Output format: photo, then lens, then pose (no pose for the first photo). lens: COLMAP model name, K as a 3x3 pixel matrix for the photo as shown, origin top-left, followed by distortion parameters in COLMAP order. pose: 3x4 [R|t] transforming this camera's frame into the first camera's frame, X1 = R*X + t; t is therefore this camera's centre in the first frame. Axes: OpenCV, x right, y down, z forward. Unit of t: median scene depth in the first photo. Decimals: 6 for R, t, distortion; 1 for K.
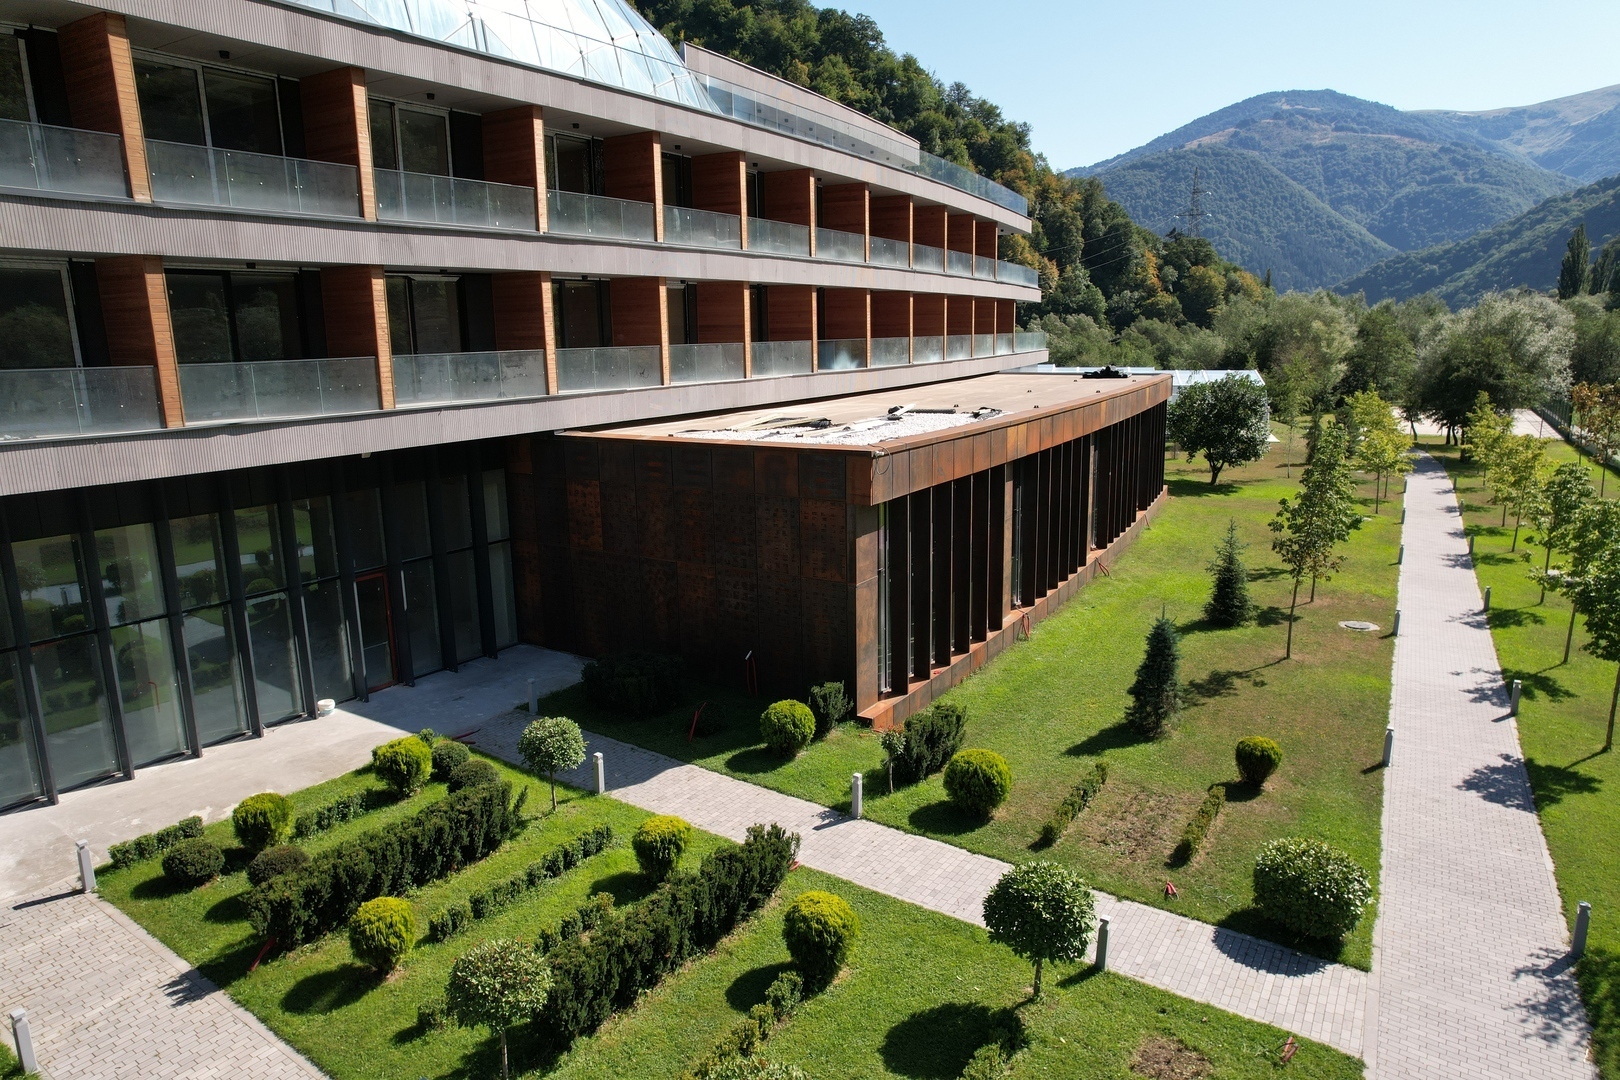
lens RADIAL K [[1036.5, 0, 813.5], [0, 1036.5, 543.3], [0, 0, 1]] dist [-0.079210, 0.072614]
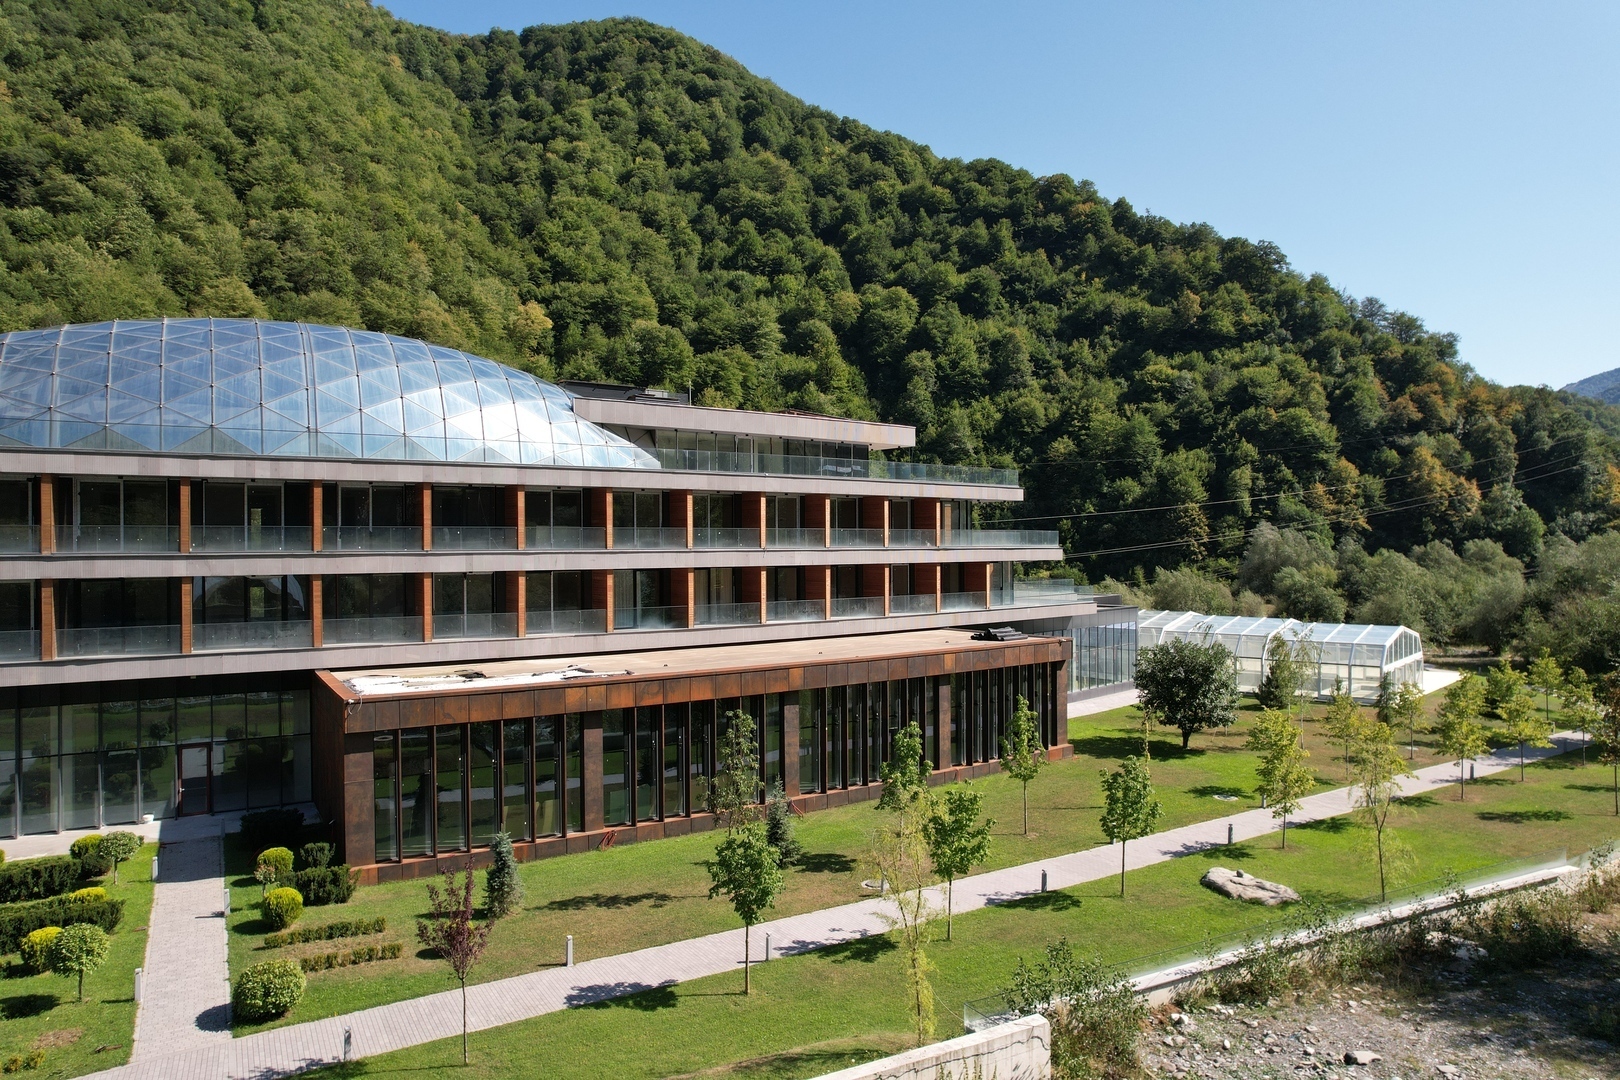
lens RADIAL K [[1036.5, 0, 814.9], [0, 1036.5, 542.7], [0, 0, 1]] dist [-0.079210, 0.072614]
pose [[0.899157, 0.011704, -0.437469, 1.304800], [-0.098823, 0.979251, -0.176920, -0.109680], [0.426322, 0.202311, 0.881658, -0.145806]]
